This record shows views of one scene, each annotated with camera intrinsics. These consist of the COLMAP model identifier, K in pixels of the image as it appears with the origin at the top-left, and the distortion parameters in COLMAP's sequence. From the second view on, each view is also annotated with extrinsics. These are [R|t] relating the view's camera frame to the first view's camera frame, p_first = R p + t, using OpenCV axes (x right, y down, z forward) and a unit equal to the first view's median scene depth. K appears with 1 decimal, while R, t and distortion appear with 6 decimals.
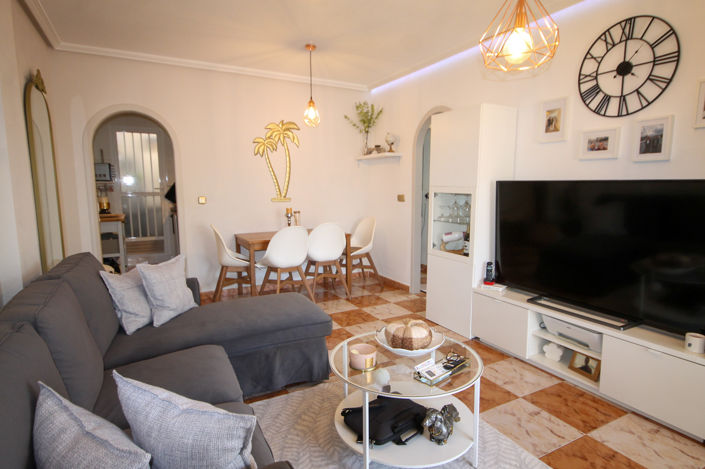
lens RADIAL K [[380.7, 0, 352.5], [0, 380.7, 234.5], [0, 0, 1]] dist [0.003512, 0.000557]
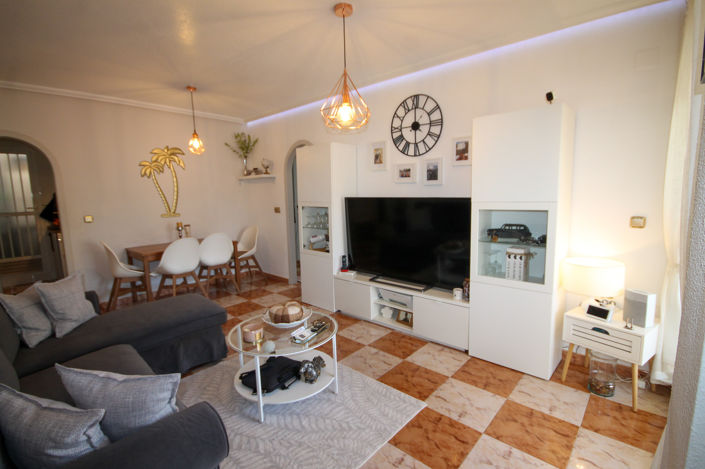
lens RADIAL K [[334.2, 0, 358.2], [0, 334.2, 238.0], [0, 0, 1]] dist [-0.004786, -0.001170]
pose [[0.939076, -0.062647, 0.337951, -0.001770], [0.058064, 0.998032, 0.023665, -0.018430], [-0.338769, -0.002600, 0.940866, -0.181228]]
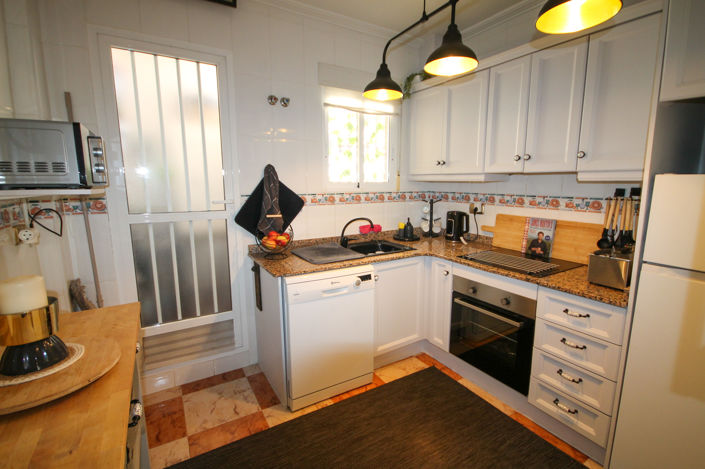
lens RADIAL K [[334.2, 0, 358.2], [0, 334.2, 238.0], [0, 0, 1]] dist [-0.004786, -0.001170]
pose [[0.998378, -0.000322, 0.056926, -0.588982], [-0.002117, 0.999082, 0.042780, -0.148547], [-0.056888, -0.042831, 0.997461, 0.971068]]
